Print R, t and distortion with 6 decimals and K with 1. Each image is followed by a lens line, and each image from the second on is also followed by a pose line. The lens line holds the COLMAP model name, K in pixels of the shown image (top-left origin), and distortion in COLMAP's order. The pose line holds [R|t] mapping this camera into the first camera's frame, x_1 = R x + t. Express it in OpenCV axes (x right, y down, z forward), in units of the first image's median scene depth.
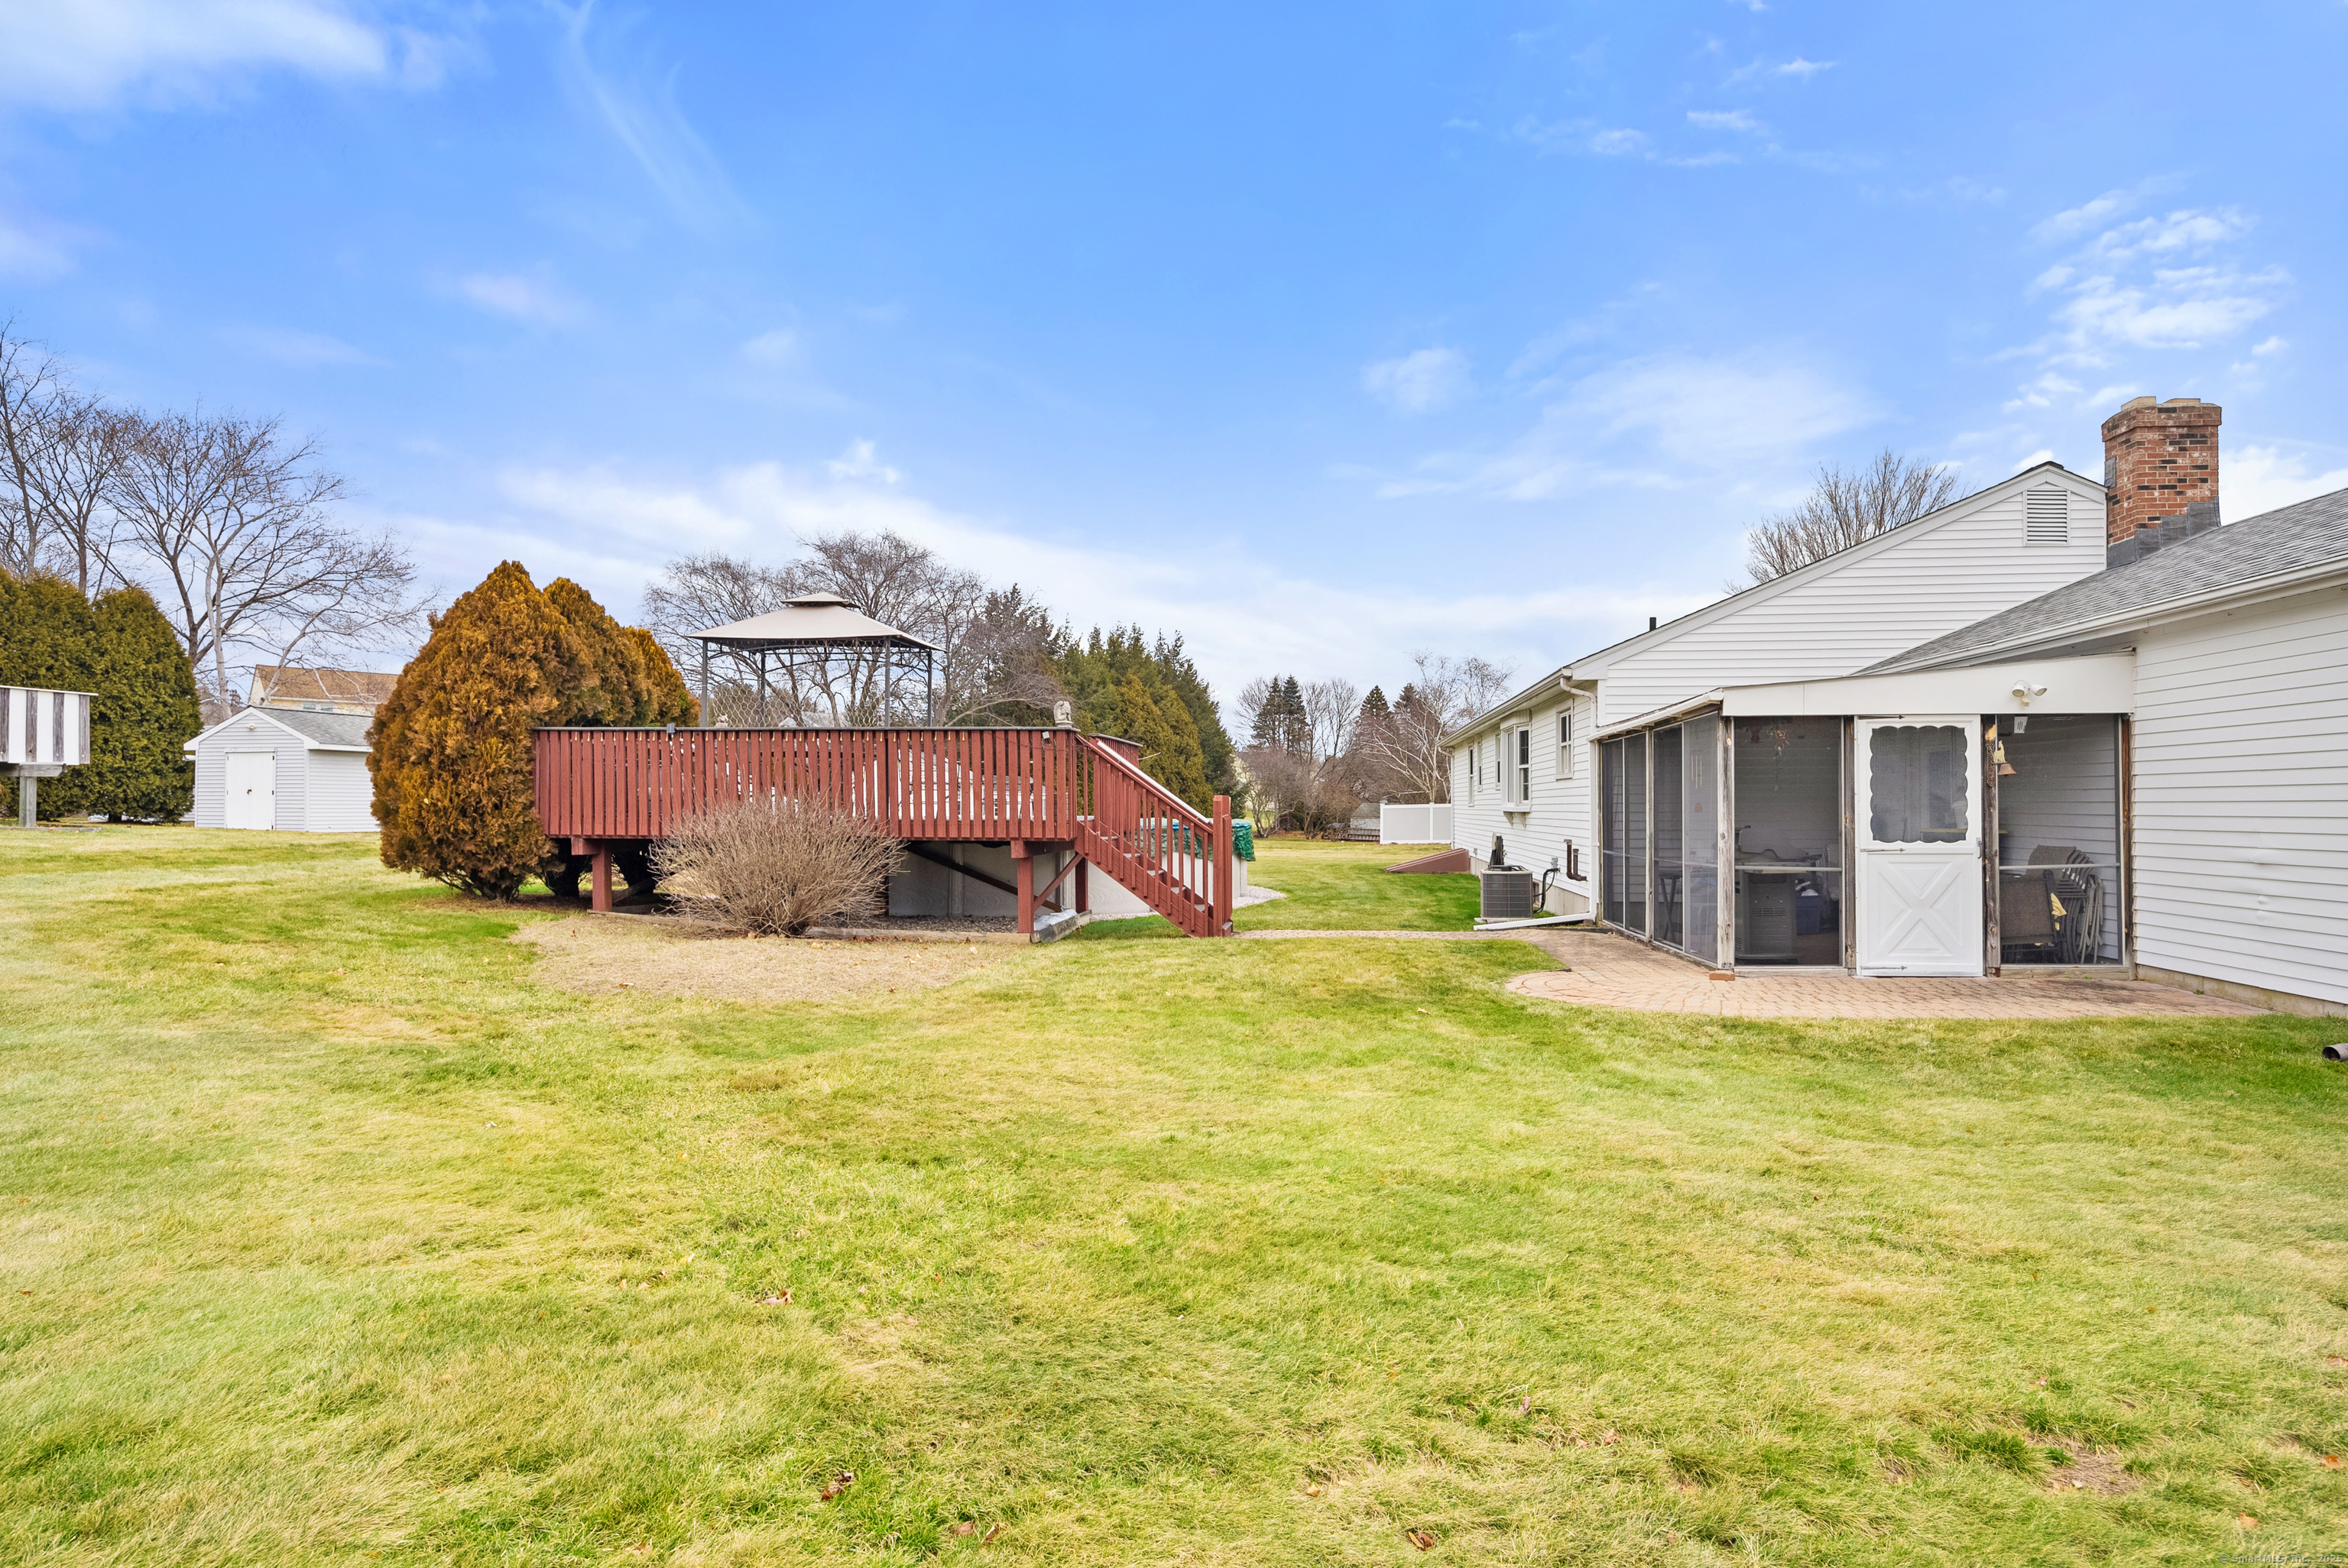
lens RADIAL K [[1147.8, 0, 1174.0], [0, 1147.8, 784.0], [0, 0, 1]] dist [0.002555, 0.000223]
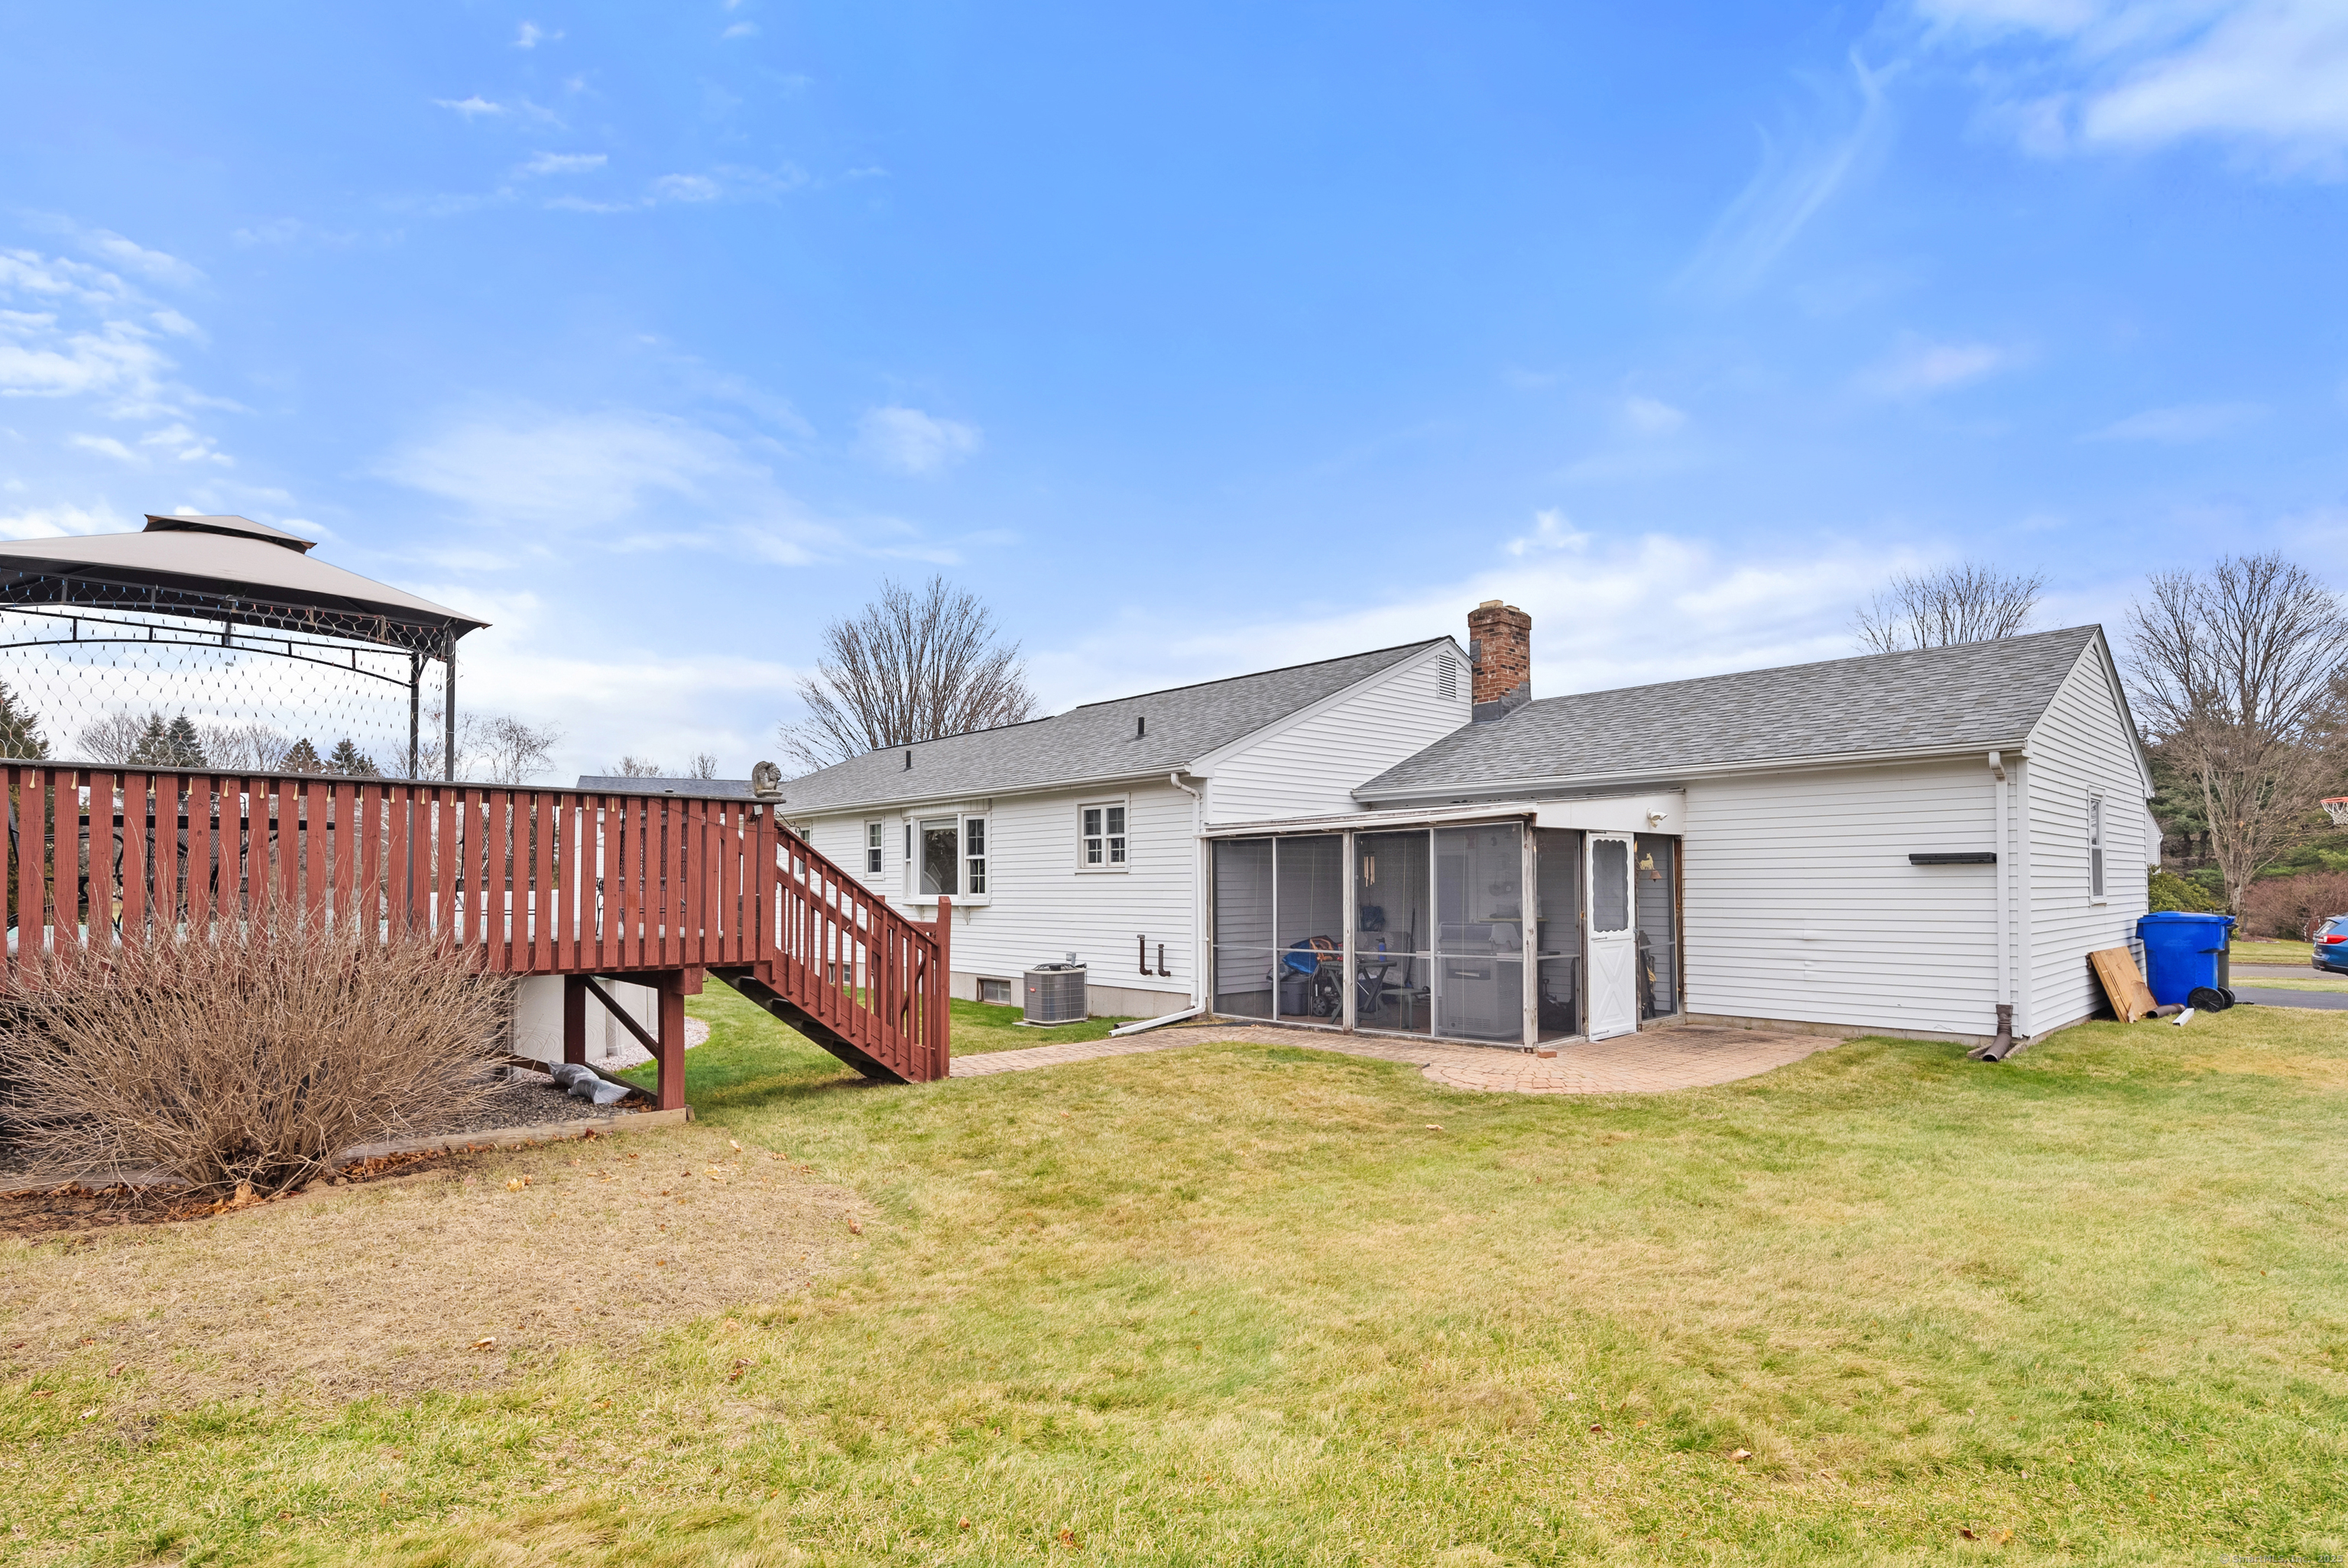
lens RADIAL K [[1191.2, 0, 1173.1], [0, 1191.2, 848.1], [0, 0, 1]] dist [0.001488, 0.000044]
pose [[0.664537, 0.020374, 0.746977, -0.486760], [-0.008579, 0.999770, -0.019637, -0.008278], [-0.747206, 0.006641, 0.664560, 0.351721]]
